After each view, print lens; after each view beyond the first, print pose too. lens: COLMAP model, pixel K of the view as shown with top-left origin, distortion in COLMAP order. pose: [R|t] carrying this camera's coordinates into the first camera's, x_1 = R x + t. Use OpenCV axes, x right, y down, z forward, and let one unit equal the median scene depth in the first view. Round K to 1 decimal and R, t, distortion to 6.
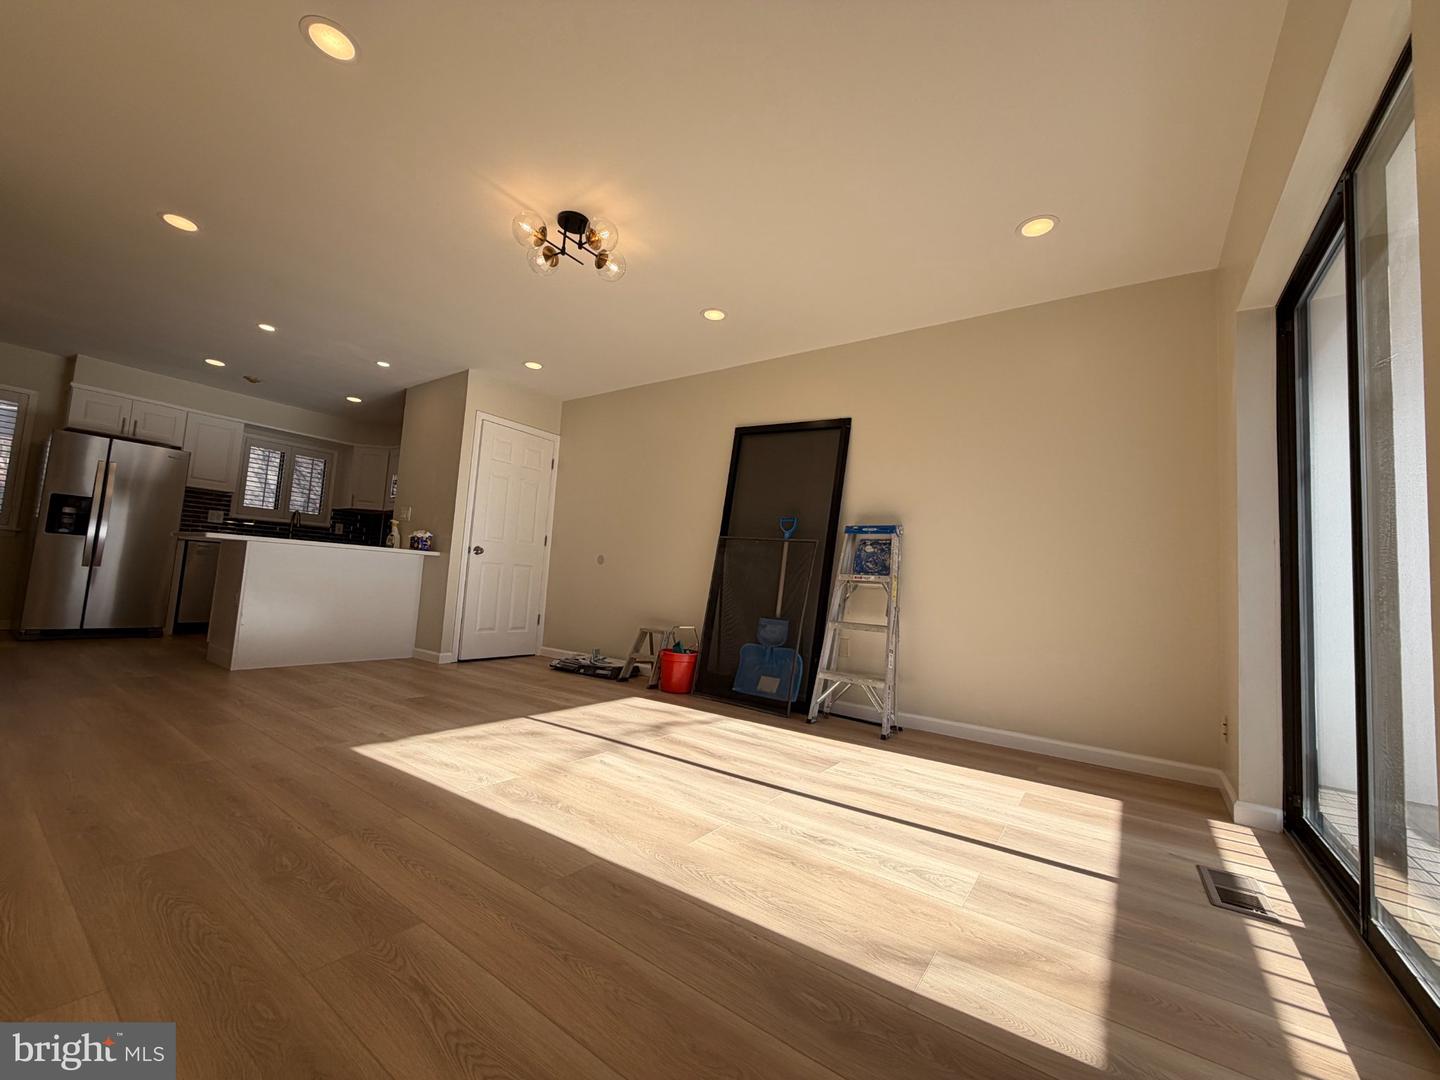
lens RADIAL K [[571.7, 0, 718.9], [0, 571.7, 539.4], [0, 0, 1]] dist [-0.000824, 0.000583]
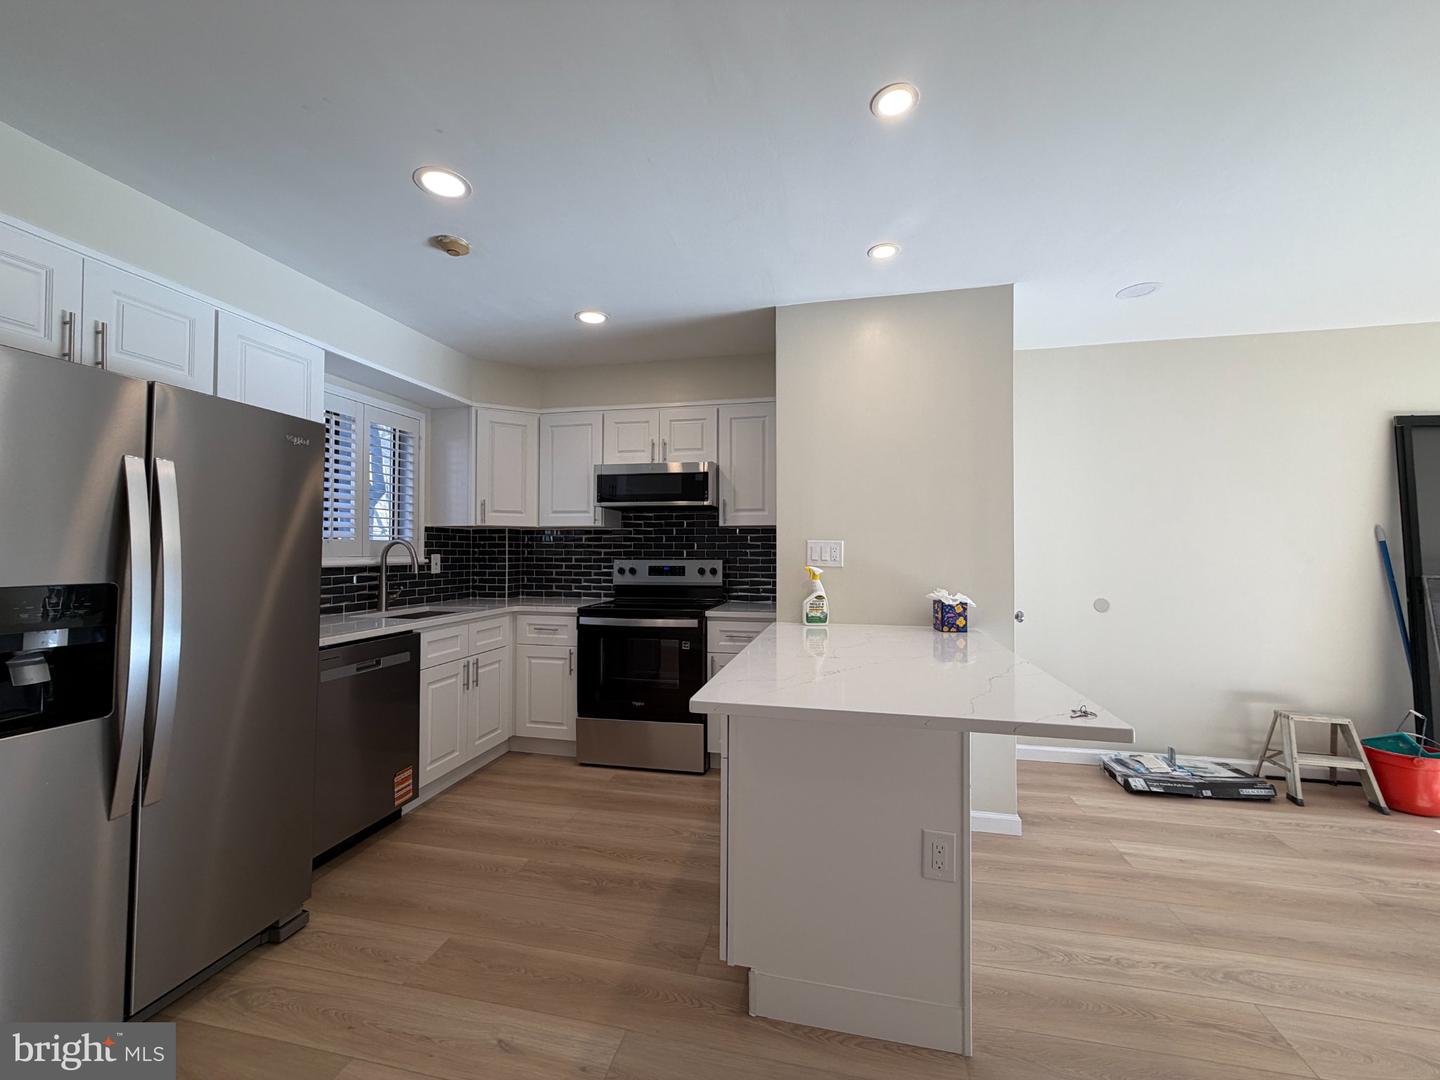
lens RADIAL K [[571.7, 0, 722.9], [0, 571.7, 539.7], [0, 0, 1]] dist [-0.000824, 0.000583]
pose [[0.920004, -0.054723, 0.388070, -0.865040], [0.026236, 0.996582, 0.078333, -0.104020], [-0.391030, -0.061886, 0.918295, 0.573775]]
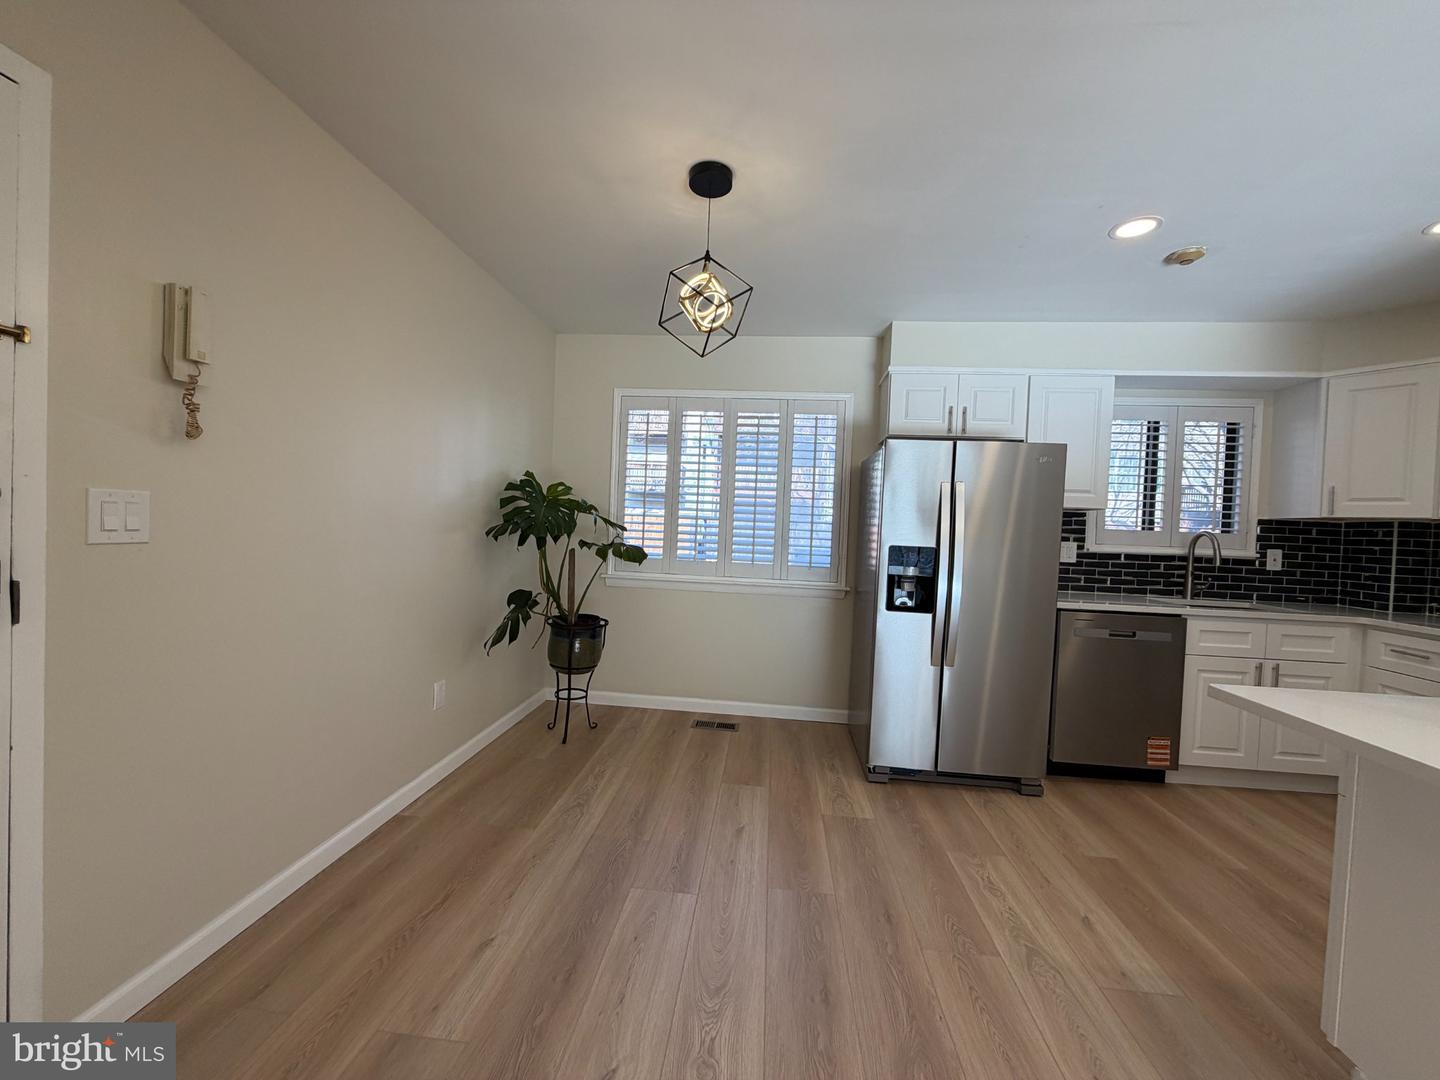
lens RADIAL K [[571.7, 0, 717.1], [0, 571.7, 538.5], [0, 0, 1]] dist [-0.000824, 0.000583]
pose [[0.498458, -0.025402, -0.866542, -0.665458], [0.060075, 0.998180, 0.005295, -0.093258], [0.864830, -0.054697, 0.499076, 0.490118]]
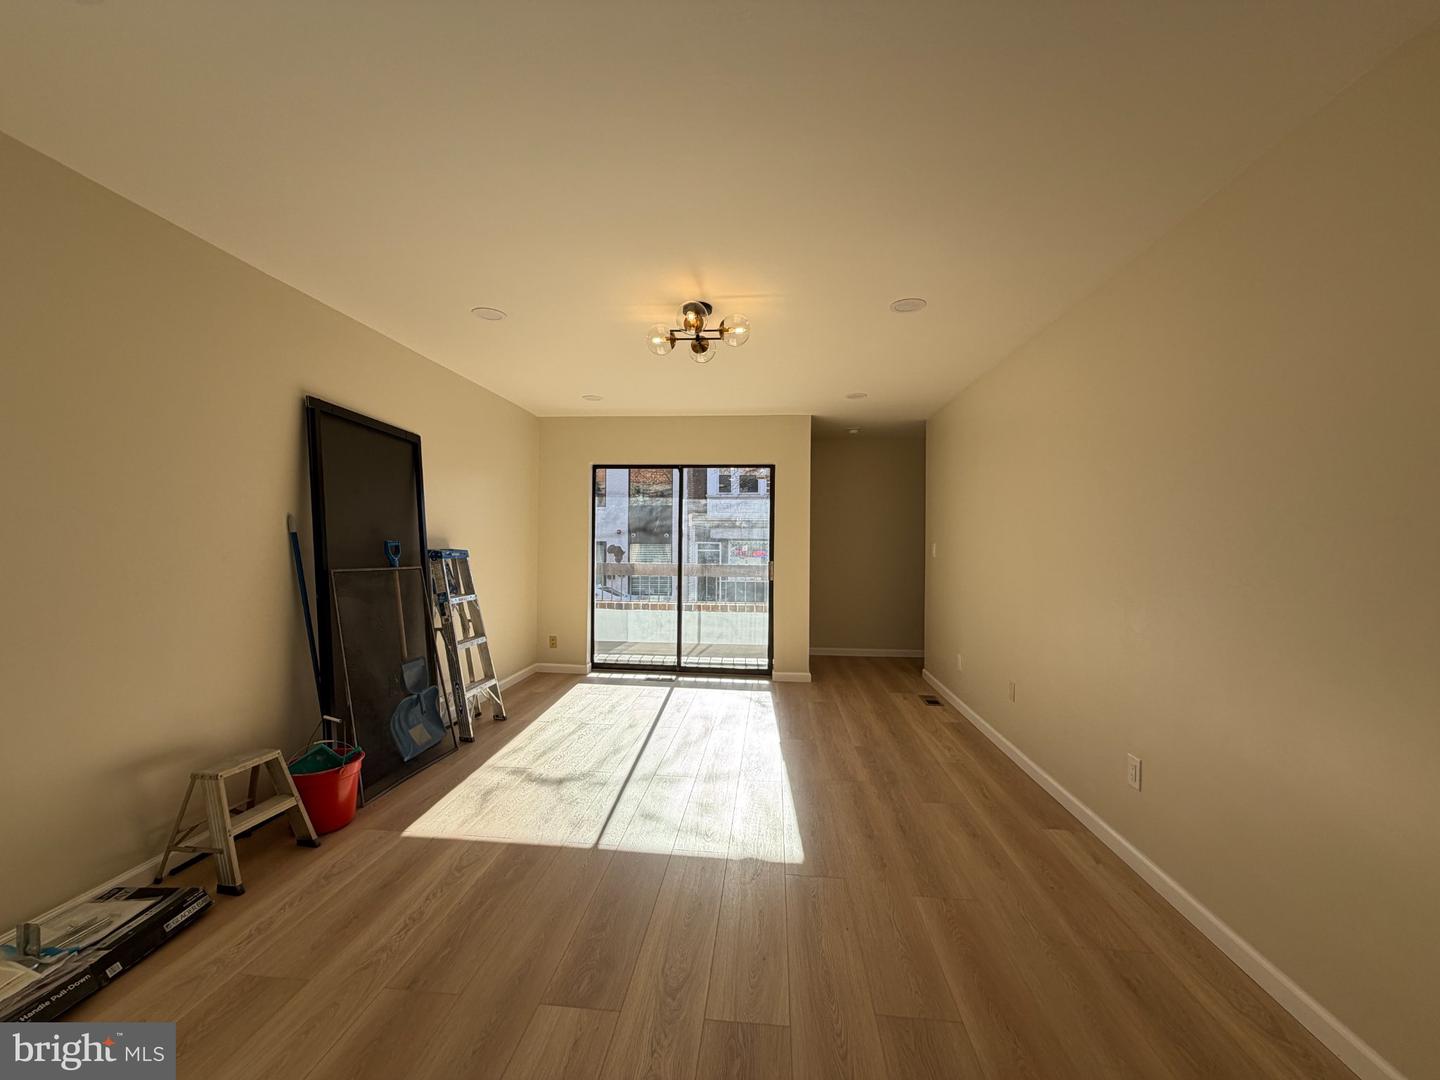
lens RADIAL K [[571.7, 0, 712.2], [0, 571.7, 539.5], [0, 0, 1]] dist [-0.000824, 0.000583]
pose [[-0.488112, -0.065715, 0.870303, -0.648537], [-0.106359, 0.994208, 0.015419, -0.080658], [-0.866276, -0.085039, -0.492275, 0.778594]]
